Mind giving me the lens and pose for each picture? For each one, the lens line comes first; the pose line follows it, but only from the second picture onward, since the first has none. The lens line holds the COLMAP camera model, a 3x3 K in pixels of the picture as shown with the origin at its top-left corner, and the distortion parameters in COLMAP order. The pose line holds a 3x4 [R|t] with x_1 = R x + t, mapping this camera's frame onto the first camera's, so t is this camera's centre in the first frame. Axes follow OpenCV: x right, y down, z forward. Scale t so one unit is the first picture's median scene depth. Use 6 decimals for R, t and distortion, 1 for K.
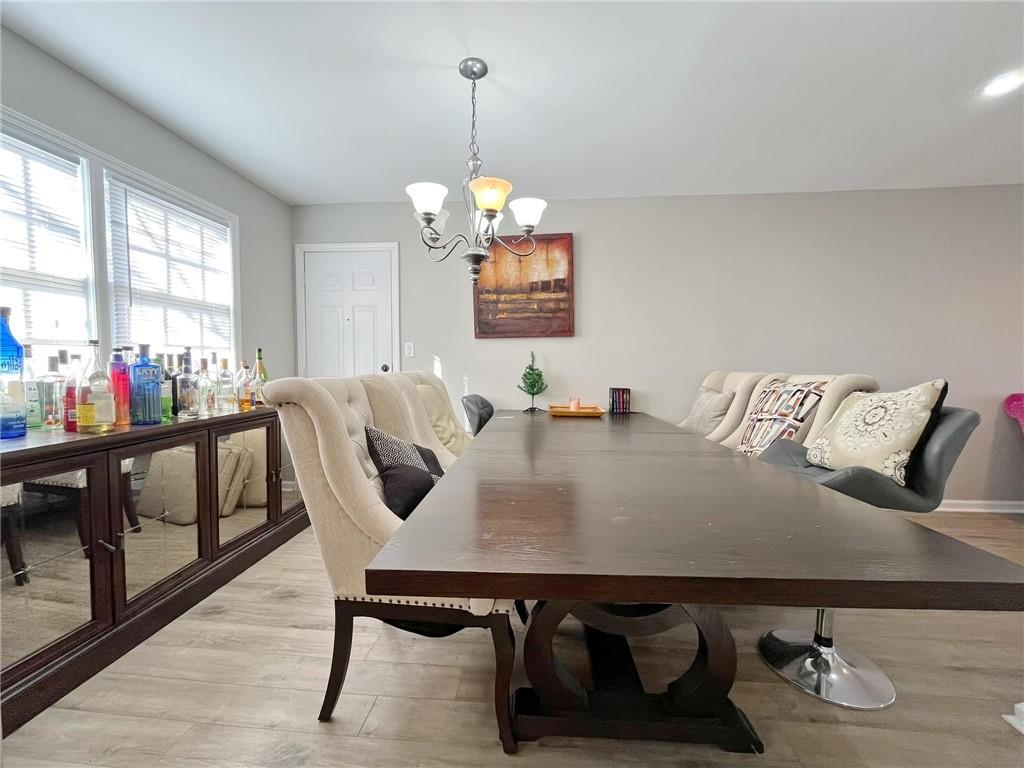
lens RADIAL K [[412.7, 0, 508.8], [0, 412.7, 386.2], [0, 0, 1]] dist [-0.003169, -0.000138]
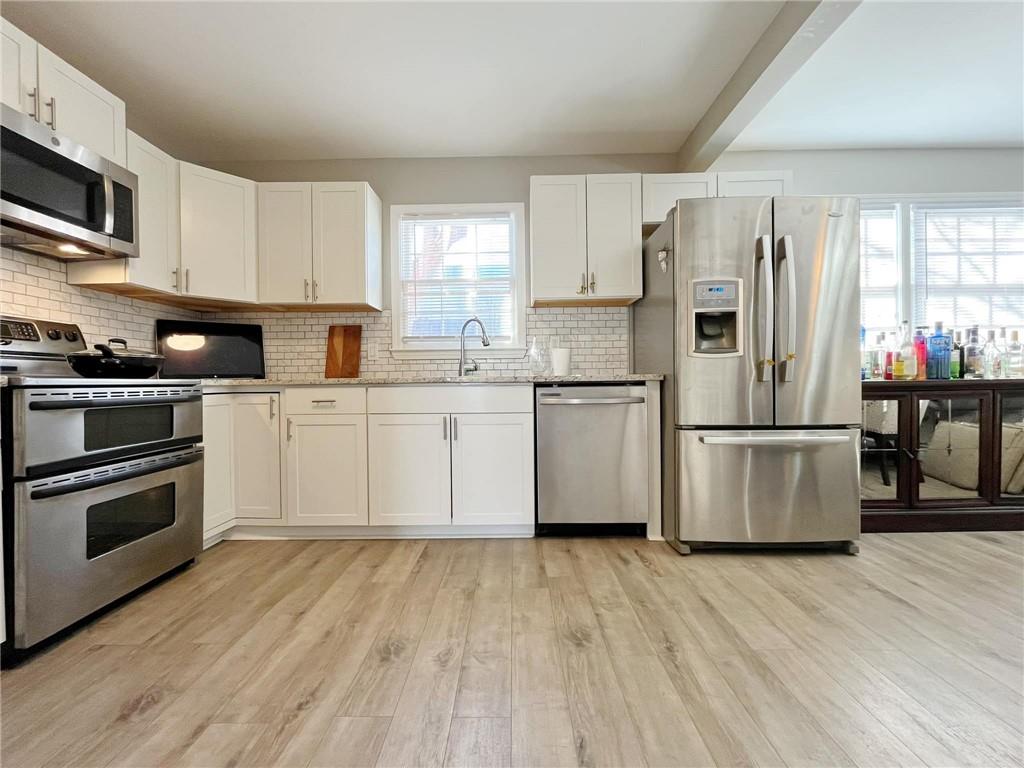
lens RADIAL K [[423.7, 0, 504.5], [0, 423.7, 385.0], [0, 0, 1]] dist [-0.006621, -0.000347]
pose [[0.070272, 0.004347, -0.997518, 0.351220], [-0.041812, 0.999125, 0.001409, 0.142749], [0.996651, 0.041609, 0.070392, -0.454837]]
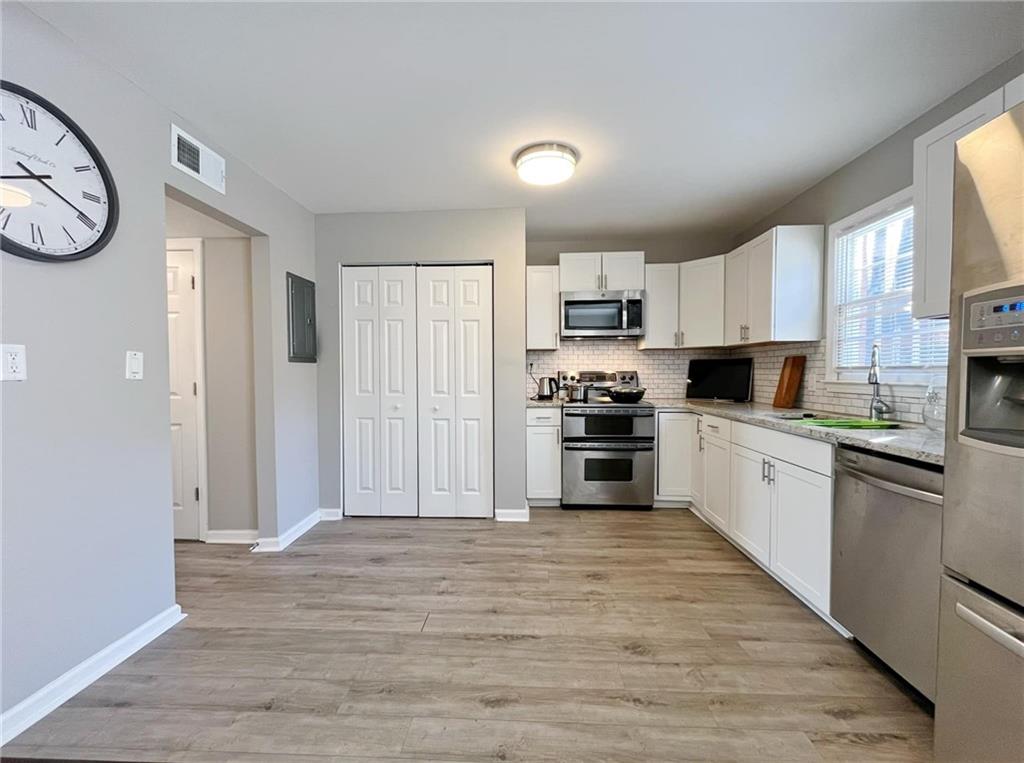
lens RADIAL K [[412.7, 0, 508.8], [0, 412.7, 383.7], [0, 0, 1]] dist [-0.003169, -0.000138]
pose [[-0.999174, 0.001346, -0.040625, -0.054921], [-0.001873, 0.996866, 0.079090, -0.056792], [0.040604, 0.079101, -0.996039, 0.552144]]
